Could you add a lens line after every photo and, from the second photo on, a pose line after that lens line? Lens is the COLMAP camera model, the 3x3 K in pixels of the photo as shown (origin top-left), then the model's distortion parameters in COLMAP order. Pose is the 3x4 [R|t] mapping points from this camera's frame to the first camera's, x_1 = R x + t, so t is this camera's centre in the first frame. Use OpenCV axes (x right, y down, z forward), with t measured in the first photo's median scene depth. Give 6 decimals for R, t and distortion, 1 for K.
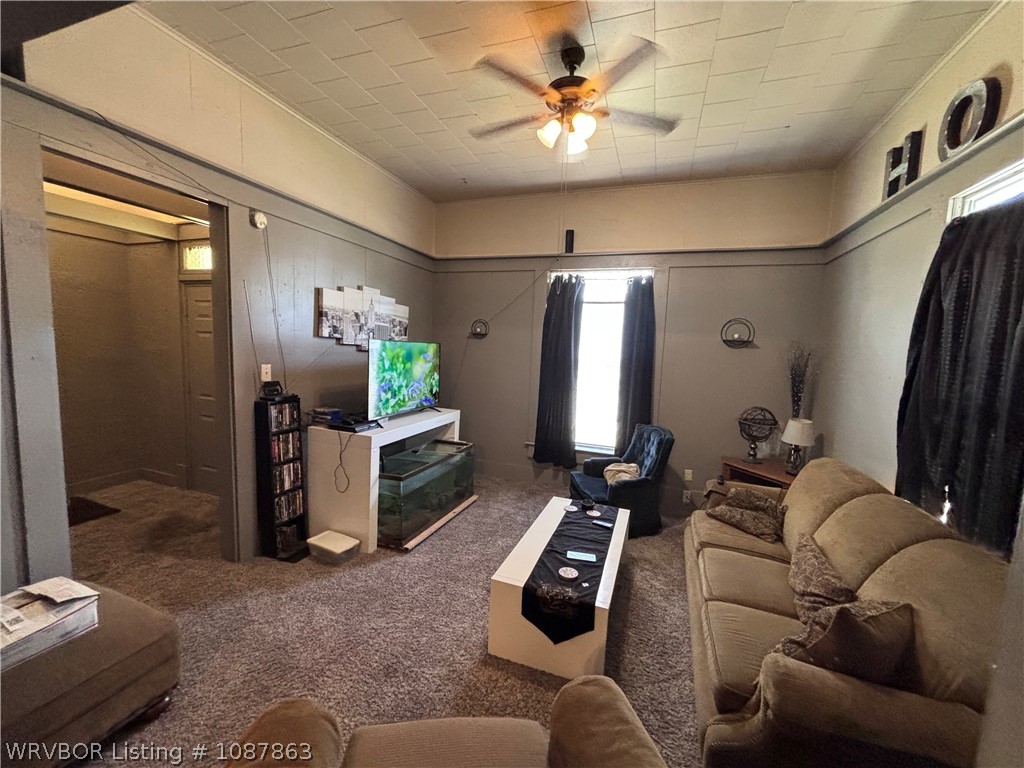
lens RADIAL K [[409.8, 0, 510.2], [0, 409.8, 386.4], [0, 0, 1]] dist [-0.000034, -0.000793]
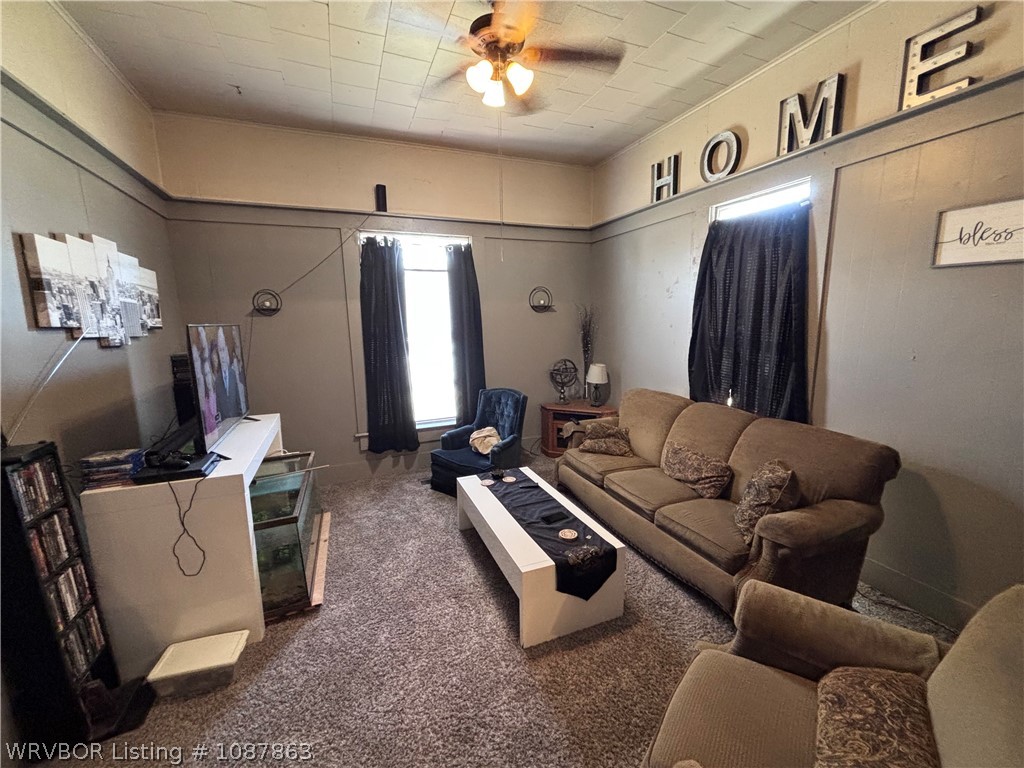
lens RADIAL K [[409.8, 0, 510.2], [0, 409.8, 386.4], [0, 0, 1]] dist [-0.000034, -0.000793]
pose [[0.742414, -0.166401, 0.648947, -0.351888], [0.117509, 0.985989, 0.118391, -0.035599], [-0.659555, -0.011638, 0.751566, 0.189771]]
